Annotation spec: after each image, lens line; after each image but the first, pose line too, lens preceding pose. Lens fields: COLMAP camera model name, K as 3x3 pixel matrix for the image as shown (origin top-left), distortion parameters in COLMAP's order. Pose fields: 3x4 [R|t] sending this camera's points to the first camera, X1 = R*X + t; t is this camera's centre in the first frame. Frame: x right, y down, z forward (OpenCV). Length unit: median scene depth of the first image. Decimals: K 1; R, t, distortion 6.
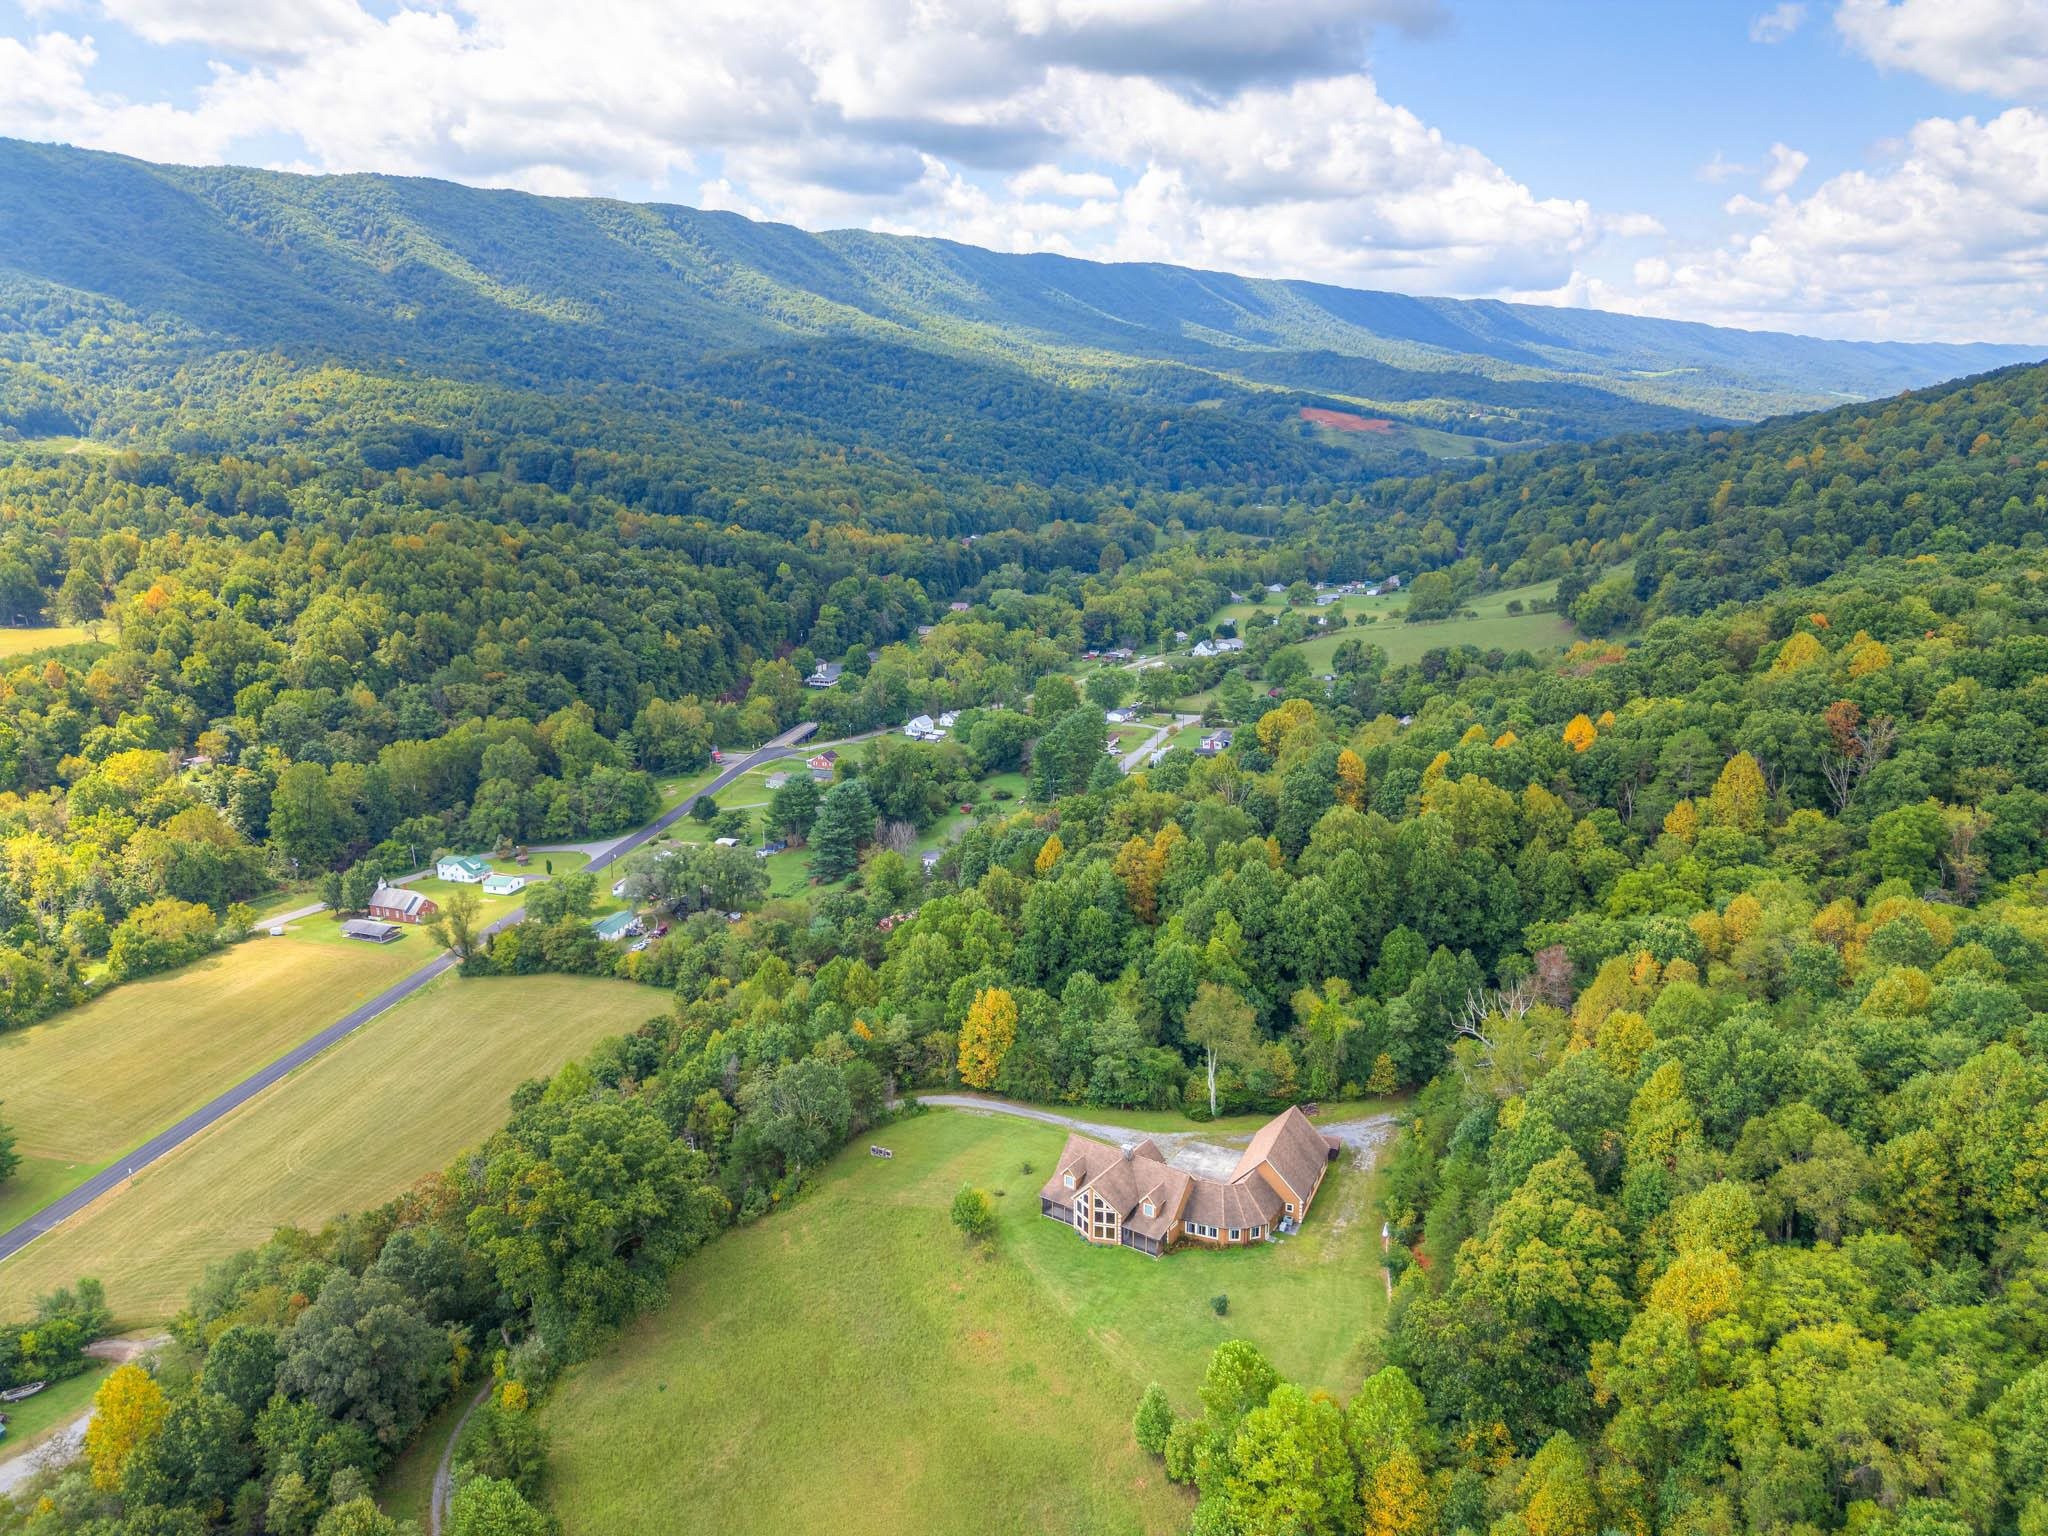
lens RADIAL K [[1440.4, 0, 1025.9], [0, 1440.4, 755.9], [0, 0, 1]] dist [0.072026, -0.060848]
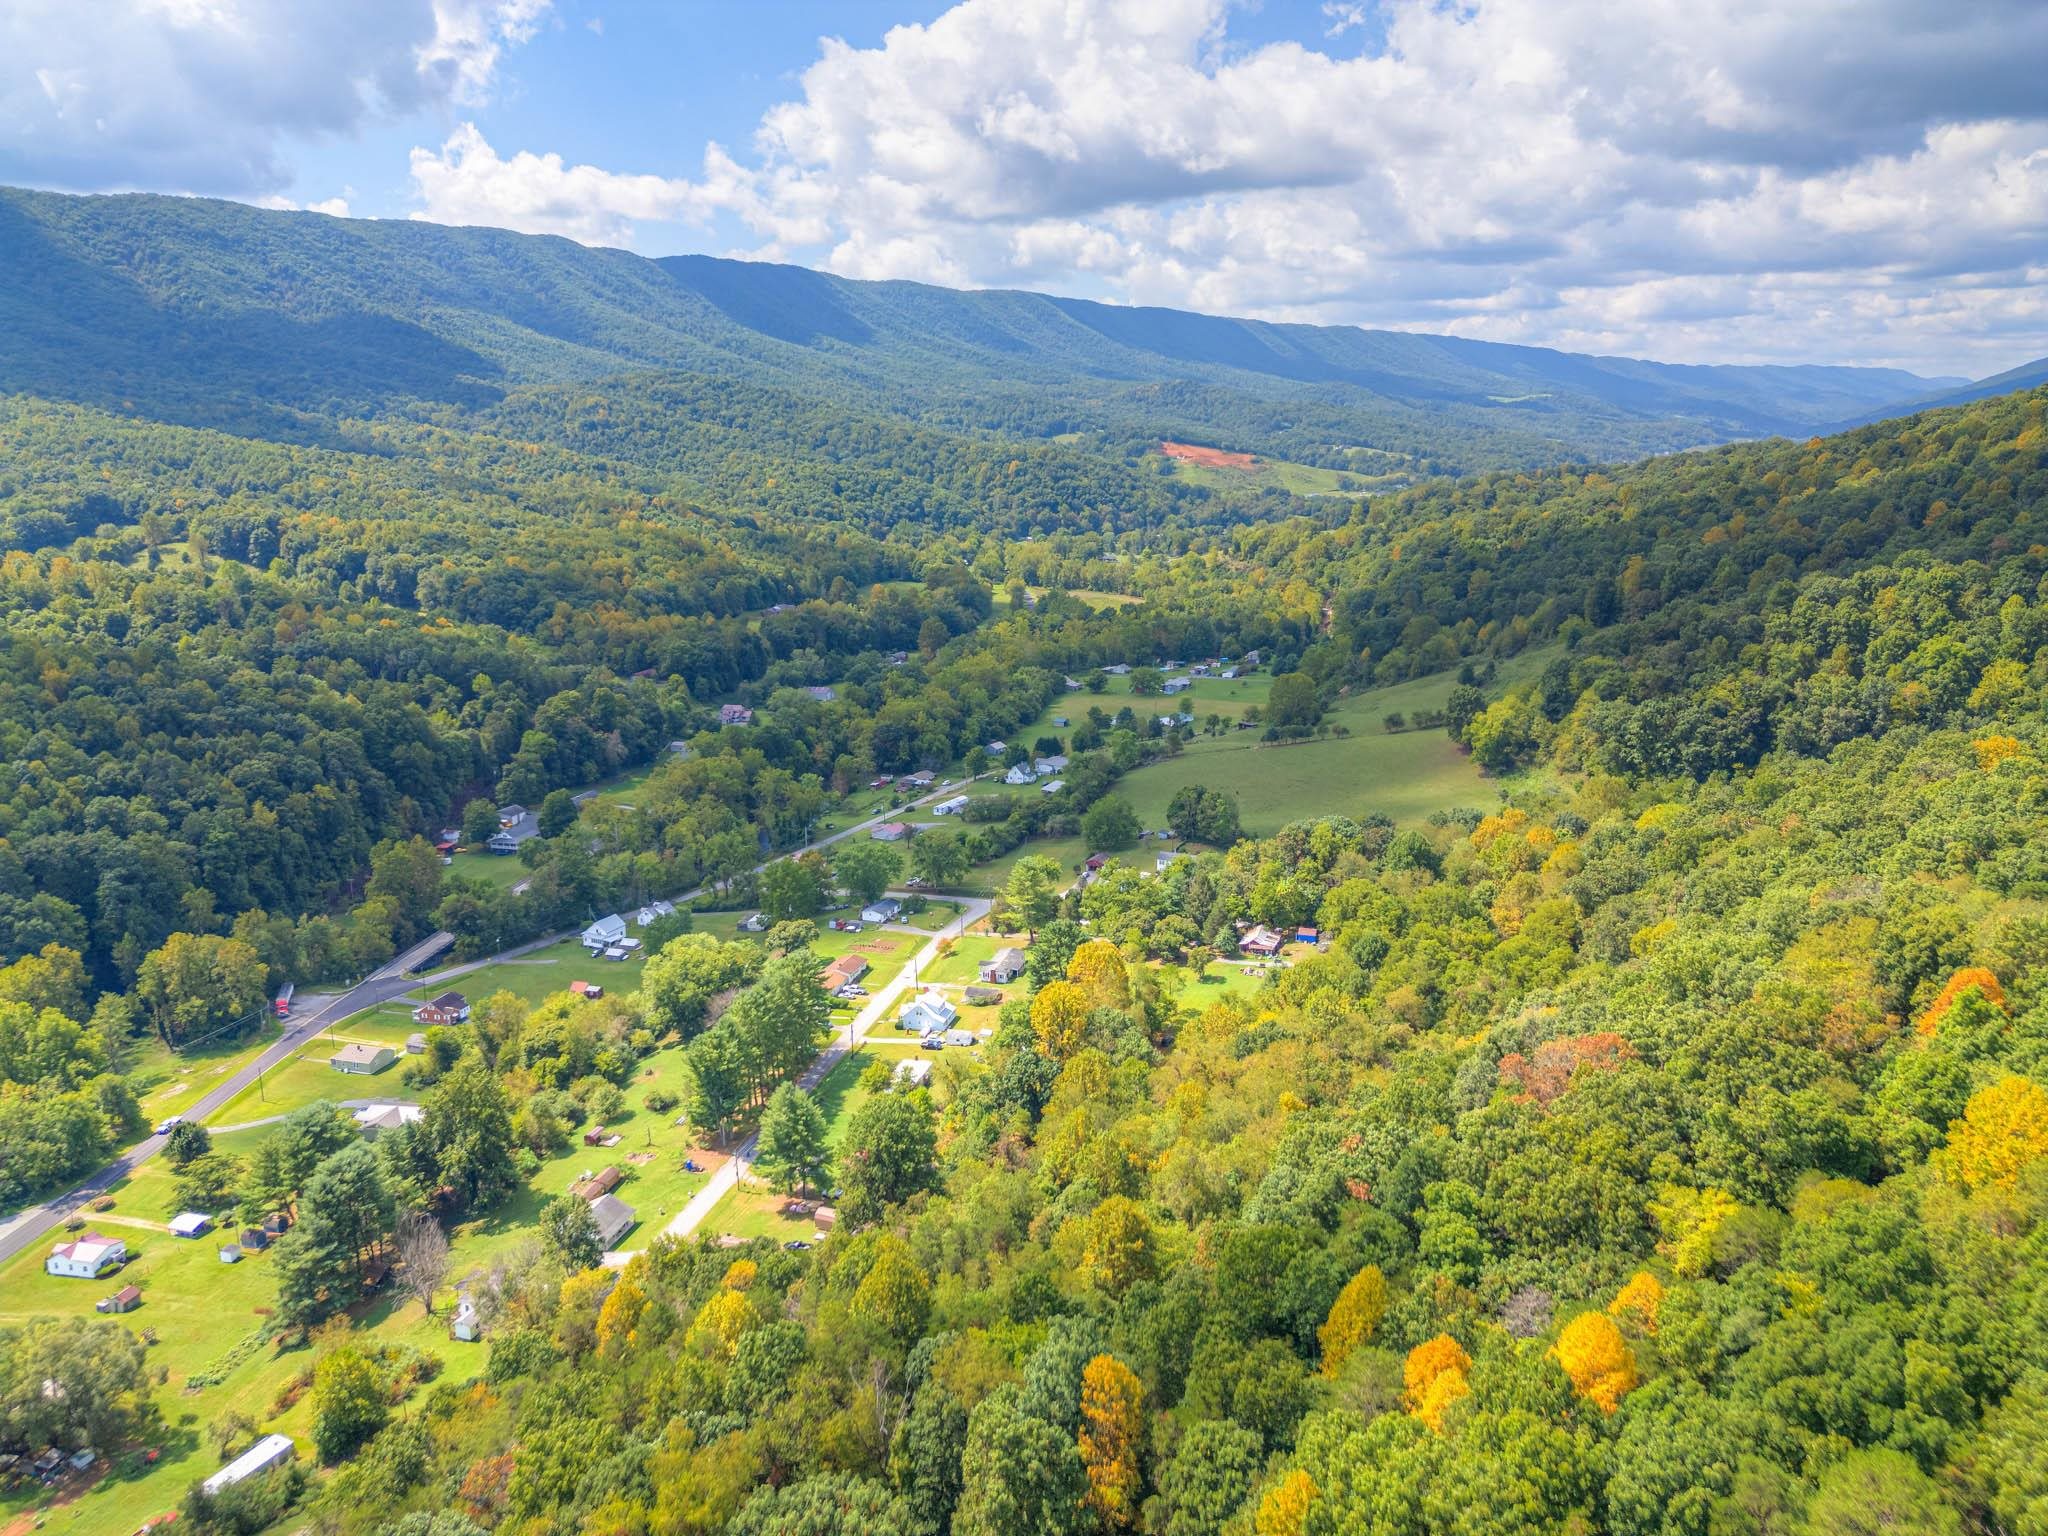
lens RADIAL K [[1440.4, 0, 1025.9], [0, 1440.4, 755.9], [0, 0, 1]] dist [0.072026, -0.060848]
pose [[0.996385, -0.027885, 0.080243, 0.057151], [0.029194, 0.999458, -0.015187, -0.064814], [-0.079776, 0.017475, 0.996660, 0.182102]]
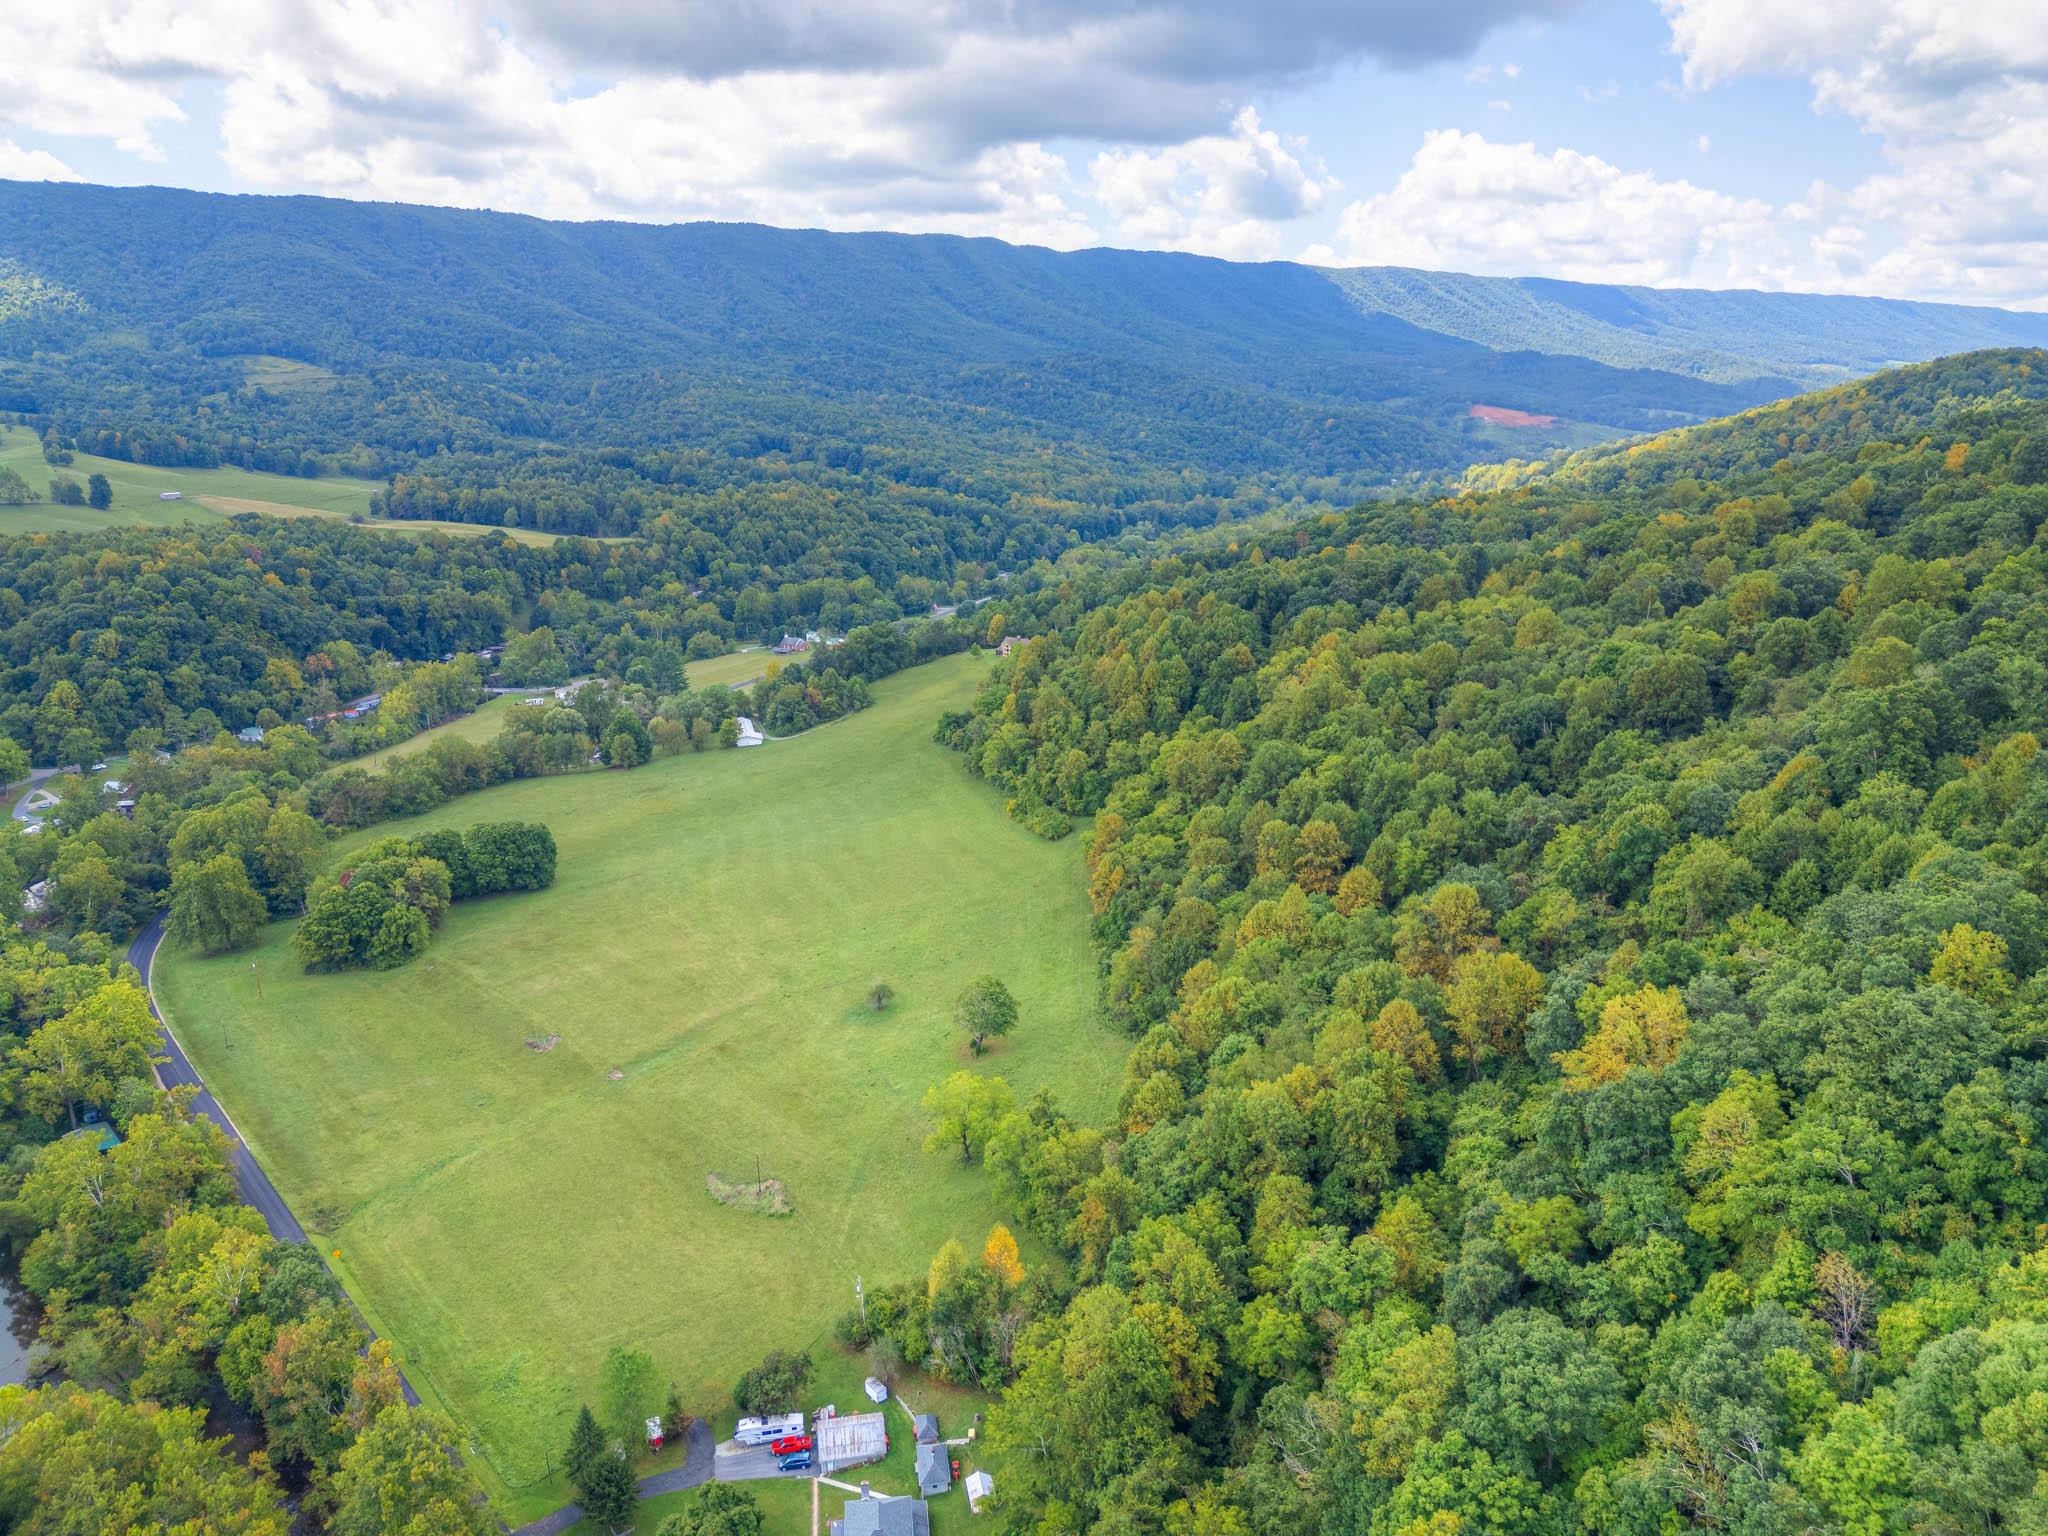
lens RADIAL K [[1437.3, 0, 1024.6], [0, 1437.3, 768.1], [0, 0, 1]] dist [0.072937, -0.063147]
pose [[0.984021, 0.036757, -0.174219, 0.158690], [-0.034711, 0.999288, 0.014775, 0.119285], [0.174638, -0.008492, 0.984596, -0.560821]]
